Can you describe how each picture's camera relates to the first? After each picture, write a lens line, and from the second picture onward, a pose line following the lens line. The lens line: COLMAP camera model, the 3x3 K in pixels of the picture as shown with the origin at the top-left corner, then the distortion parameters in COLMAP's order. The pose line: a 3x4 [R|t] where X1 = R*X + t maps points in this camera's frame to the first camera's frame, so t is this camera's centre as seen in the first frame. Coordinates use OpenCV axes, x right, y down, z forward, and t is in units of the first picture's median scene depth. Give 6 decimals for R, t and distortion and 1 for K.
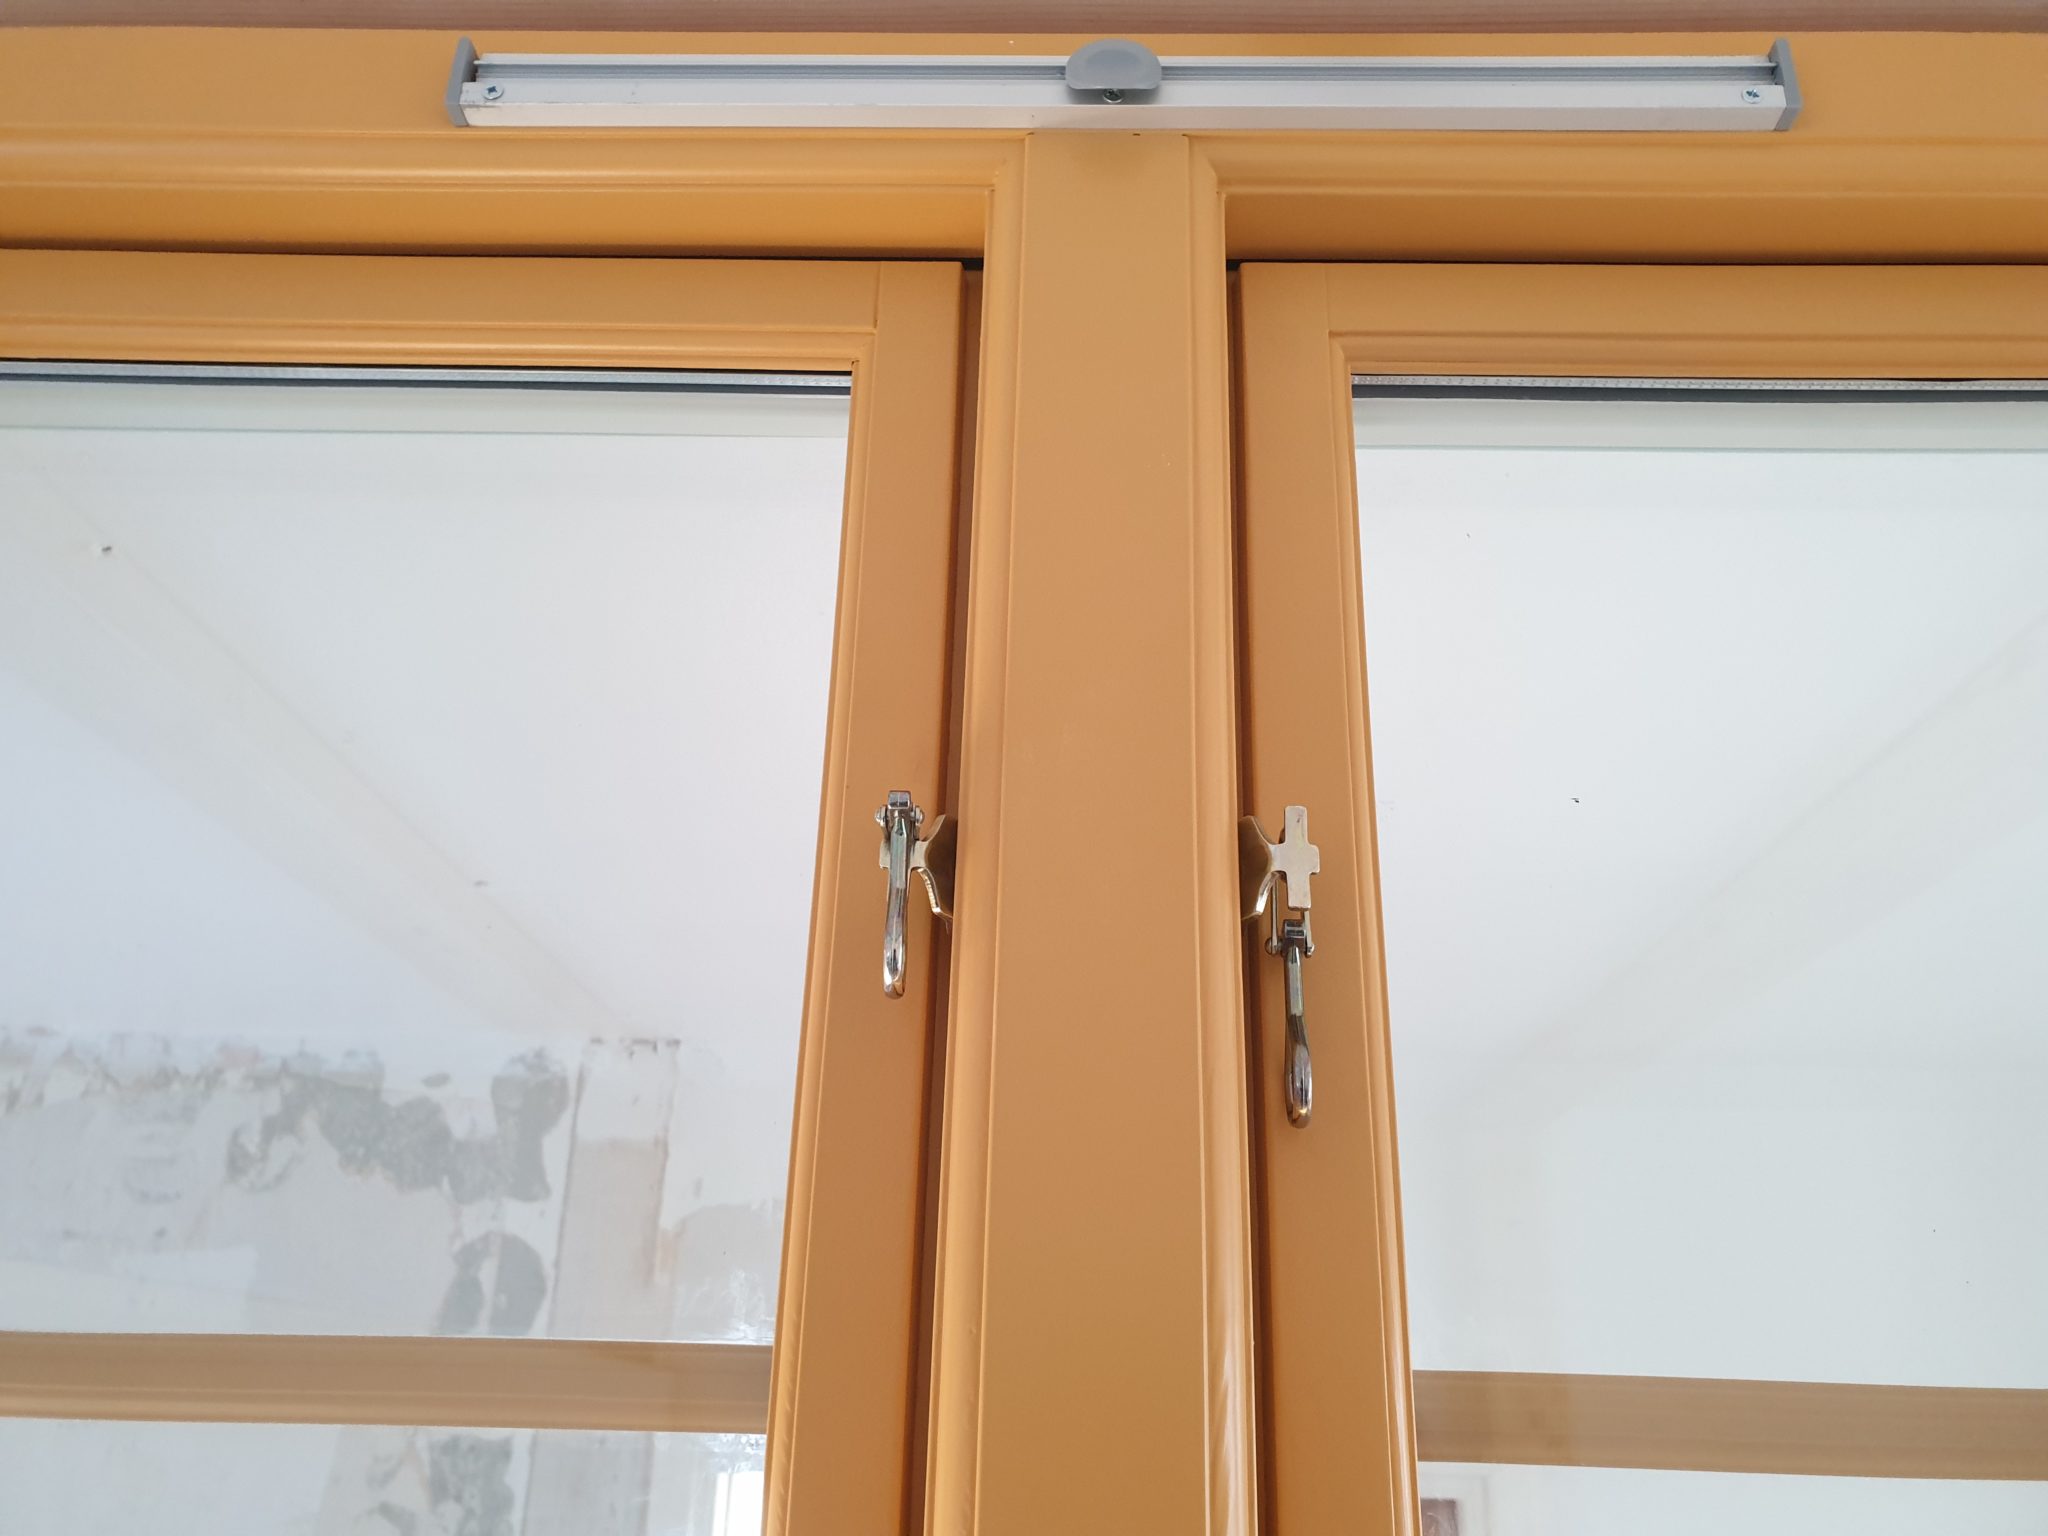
lens RADIAL K [[1599.7, 0, 1024.0], [0, 1599.7, 768.0], [0, 0, 1]] dist [0.068311, 0.055196]
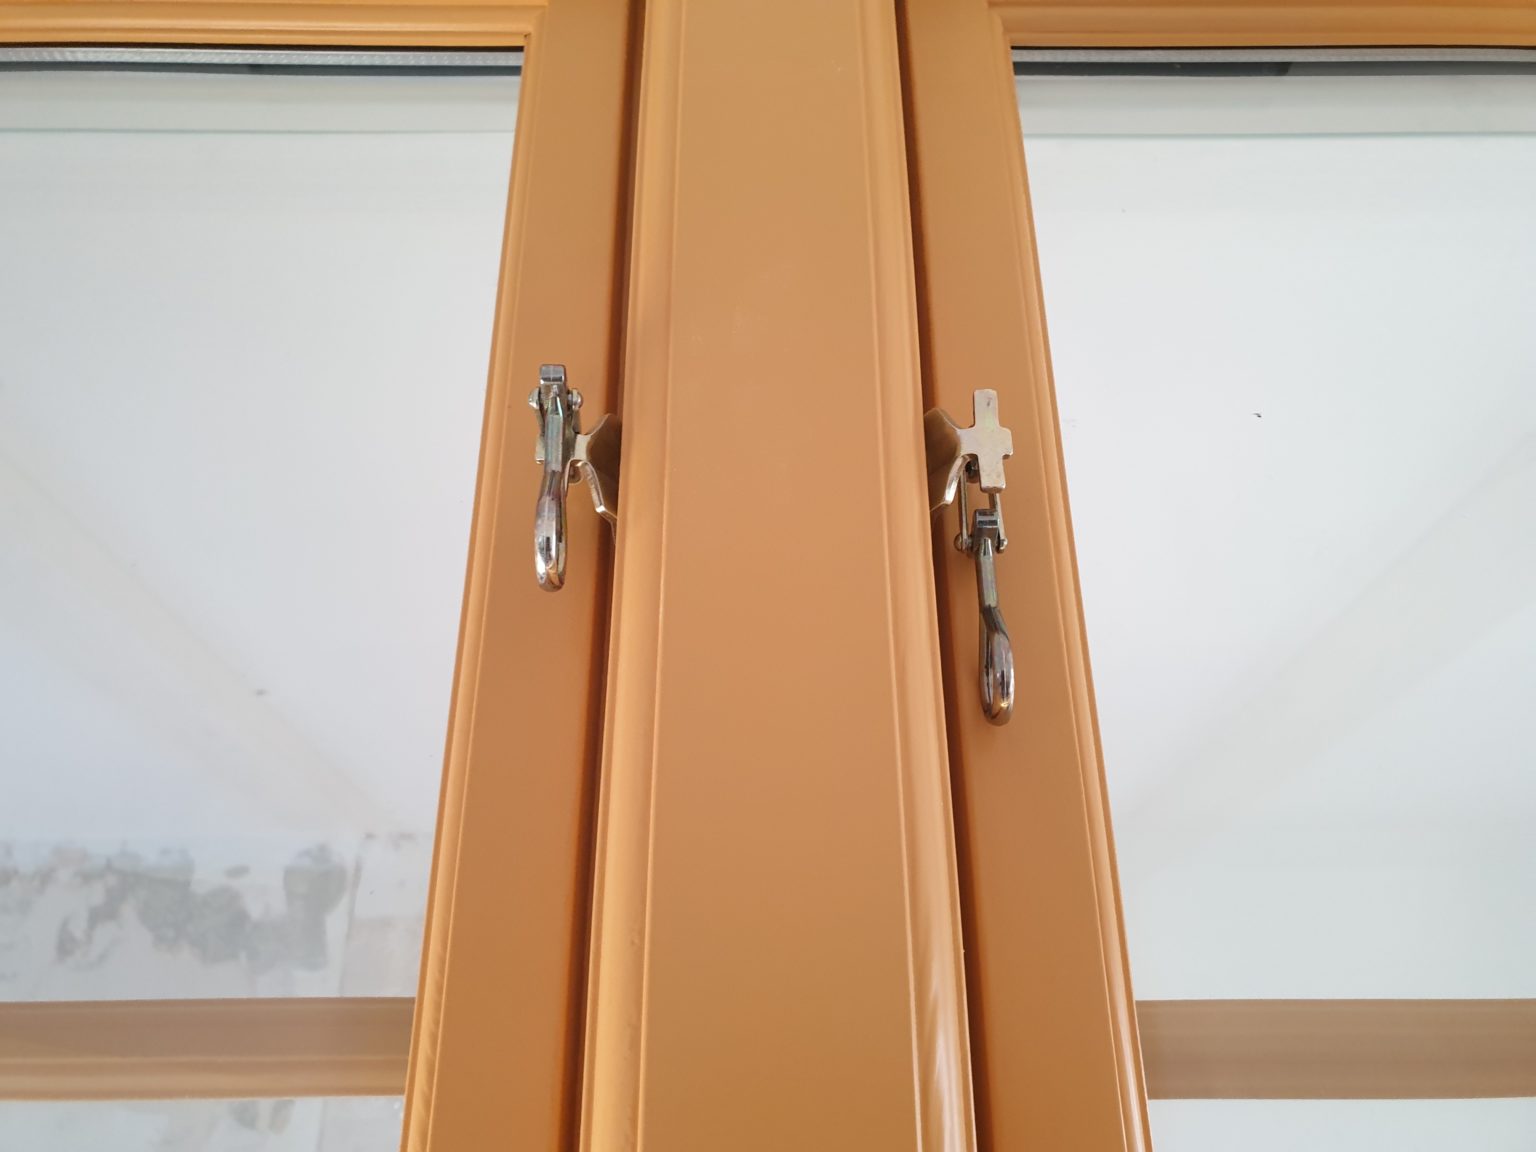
lens RADIAL K [[1199.8, 0, 768.0], [0, 1199.8, 576.0], [0, 0, 1]] dist [0.068311, 0.055196]
pose [[0.998942, -0.012382, 0.044296, 0.011055], [0.014722, 0.998492, -0.052893, 0.163284], [-0.043574, 0.053489, 0.997617, 0.305400]]
